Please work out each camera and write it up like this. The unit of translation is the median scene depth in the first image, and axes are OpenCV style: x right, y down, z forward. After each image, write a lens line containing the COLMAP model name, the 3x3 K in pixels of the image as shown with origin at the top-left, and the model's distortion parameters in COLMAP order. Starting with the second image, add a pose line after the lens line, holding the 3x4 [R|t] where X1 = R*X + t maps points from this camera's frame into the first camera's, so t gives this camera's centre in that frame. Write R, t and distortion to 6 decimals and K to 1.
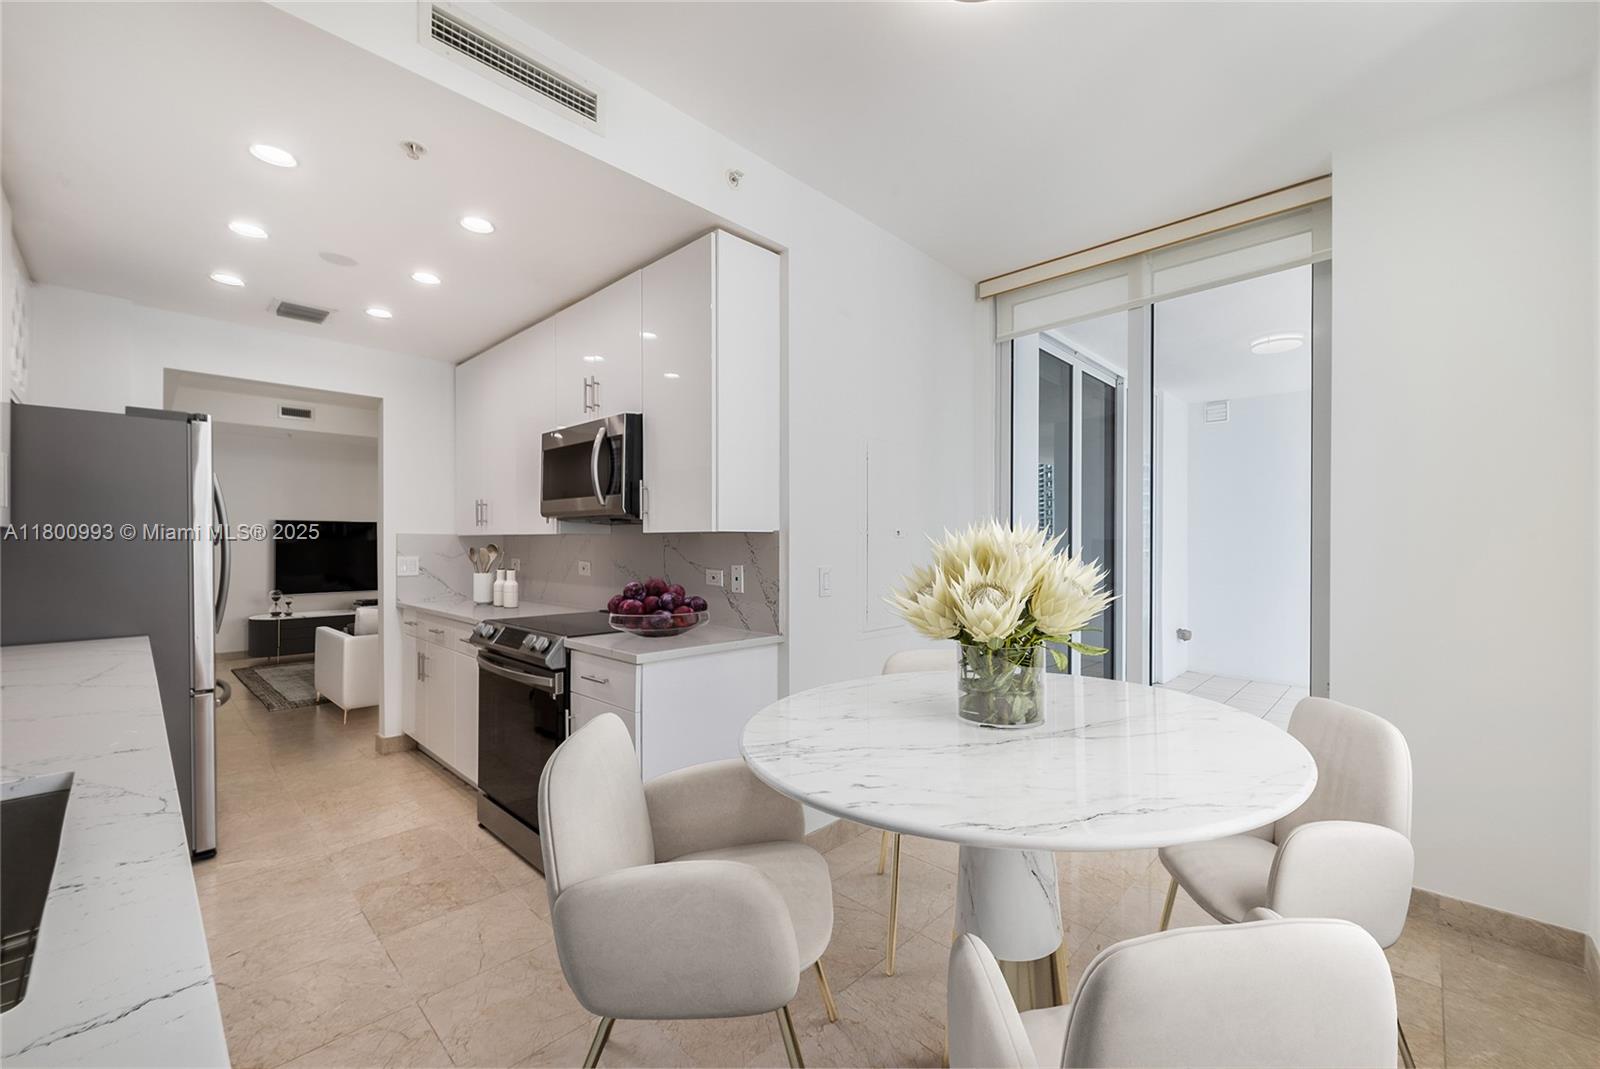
lens RADIAL K [[639.6, 0, 814.9], [0, 639.6, 542.4], [0, 0, 1]] dist [-0.007503, -0.000105]
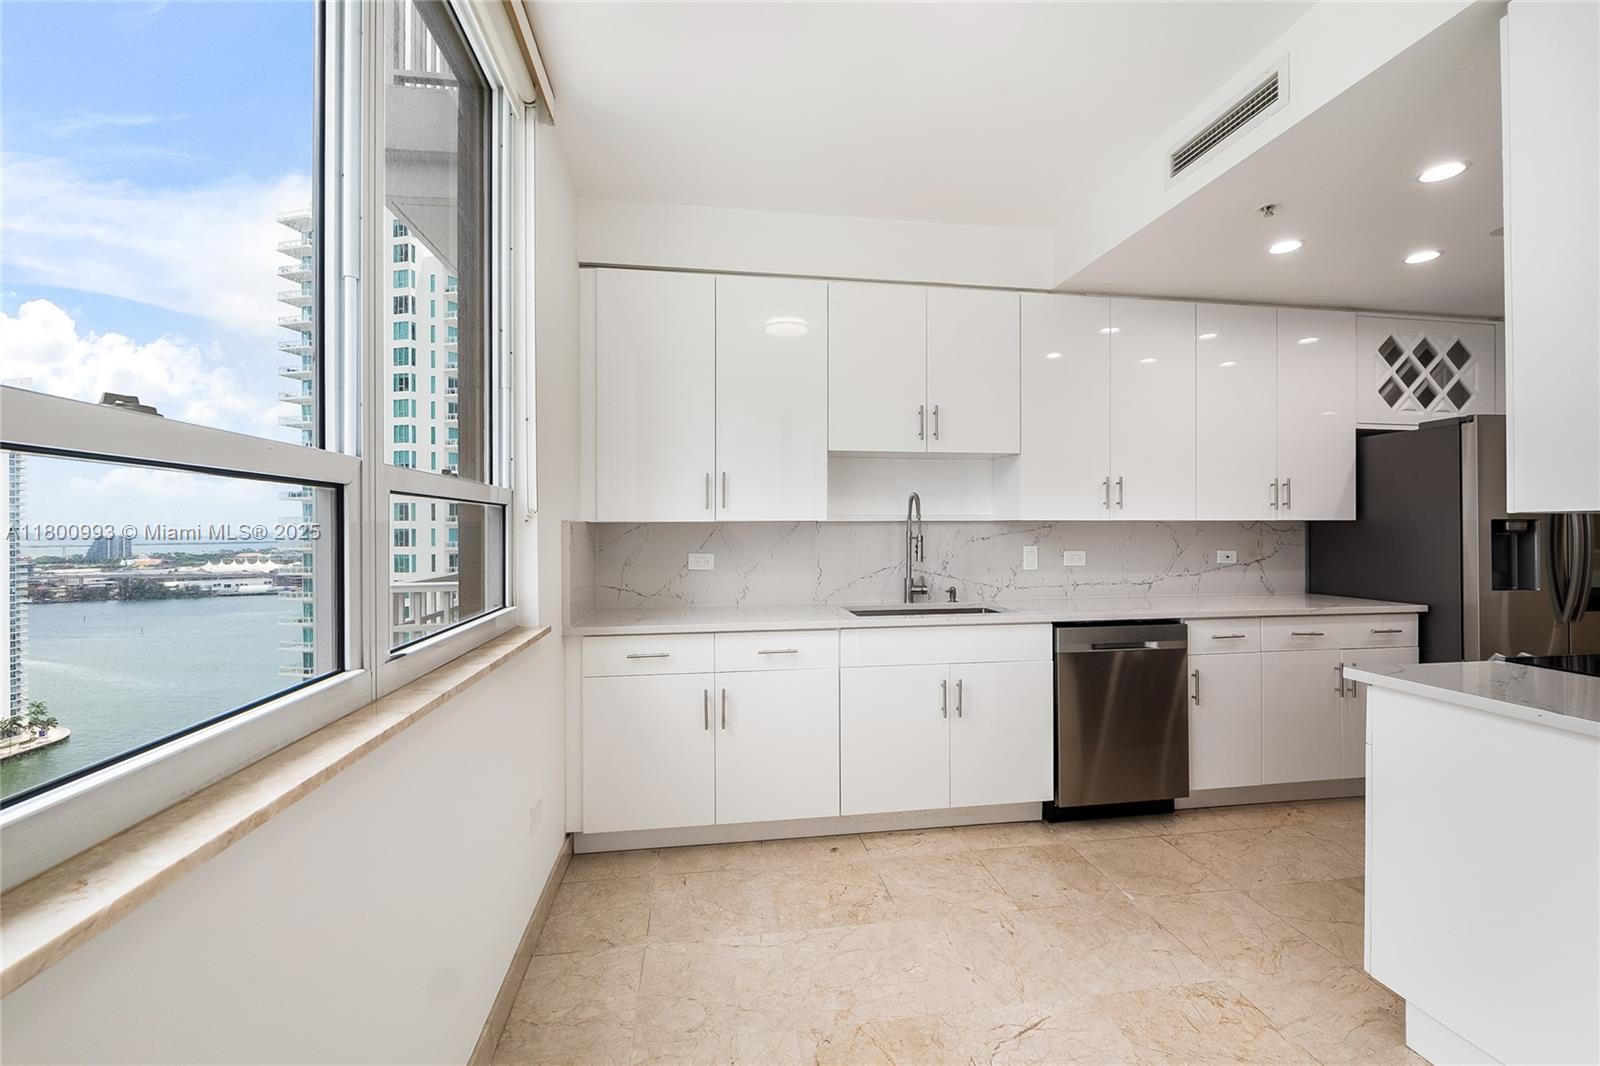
lens RADIAL K [[643.0, 0, 794.7], [0, 643.0, 529.1], [0, 0, 1]] dist [-0.001200, -0.000129]
pose [[-0.623523, -0.003264, -0.781798, 0.694031], [0.001633, 0.999984, -0.005478, 0.000975], [0.781803, -0.004692, -0.623508, 0.814265]]
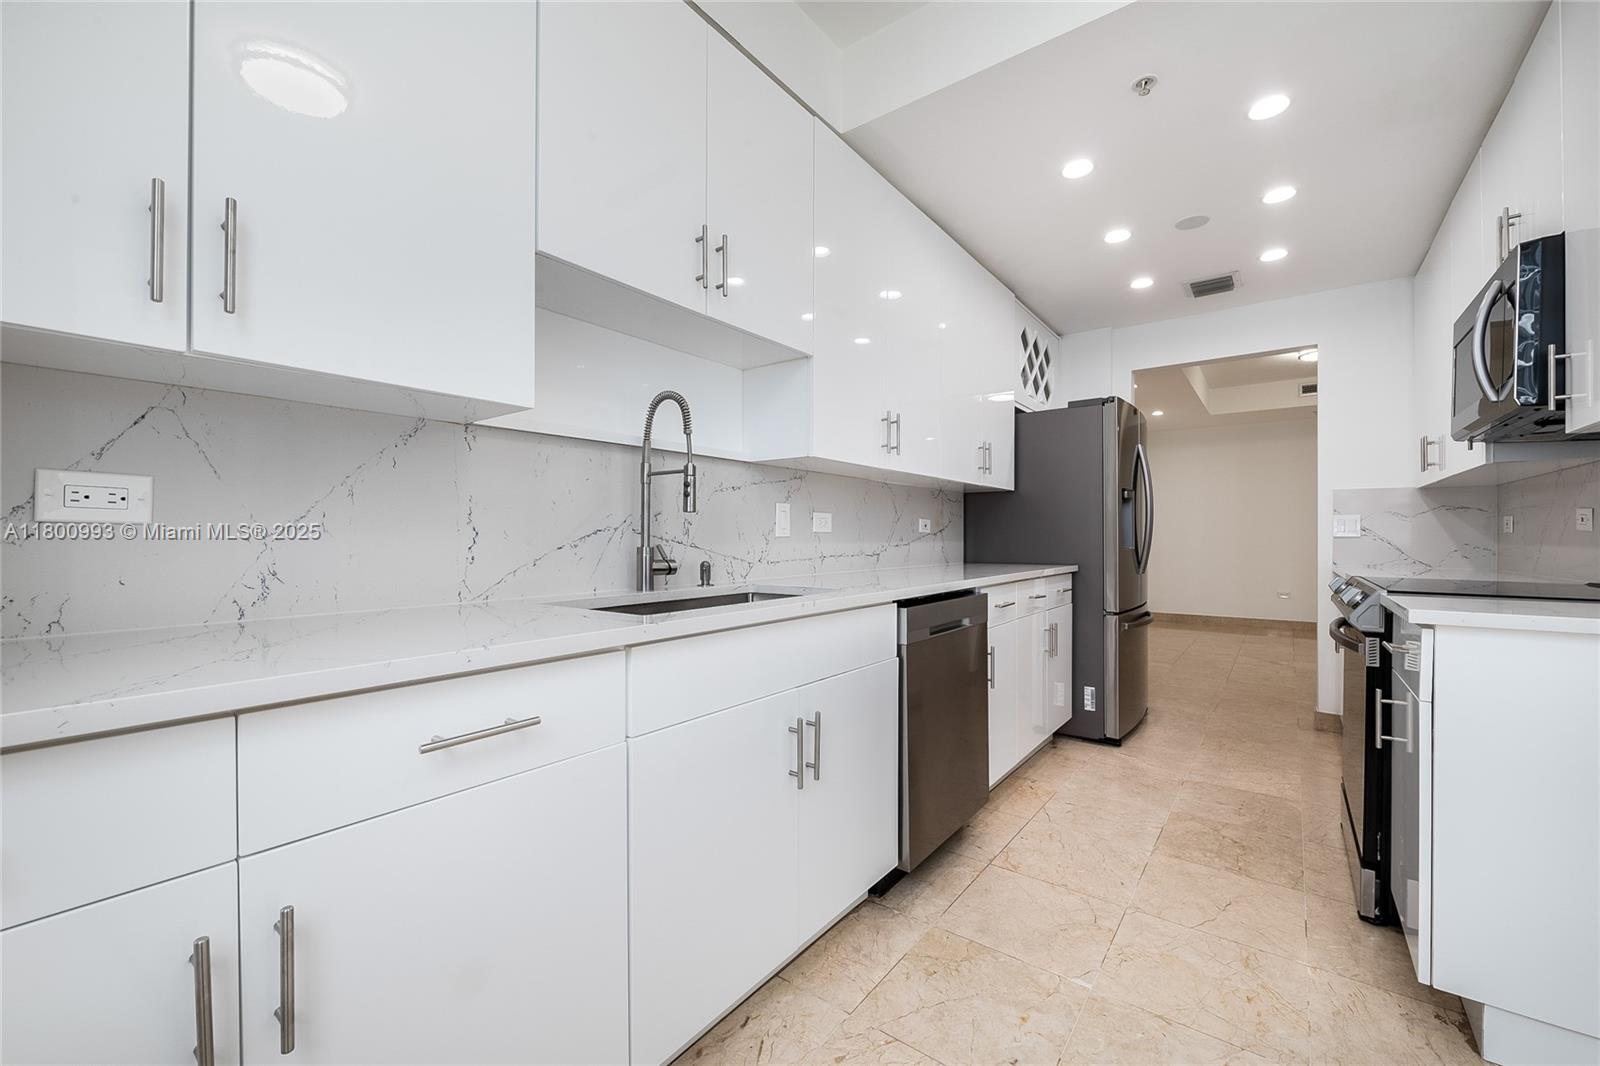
lens RADIAL K [[639.6, 0, 814.9], [0, 639.6, 540.9], [0, 0, 1]] dist [-0.007503, -0.000105]
pose [[0.106238, 0.002487, -0.994338, 0.258583], [0.001105, 0.999996, 0.002619, 0.088065], [0.994340, -0.001377, 0.106235, 0.278827]]
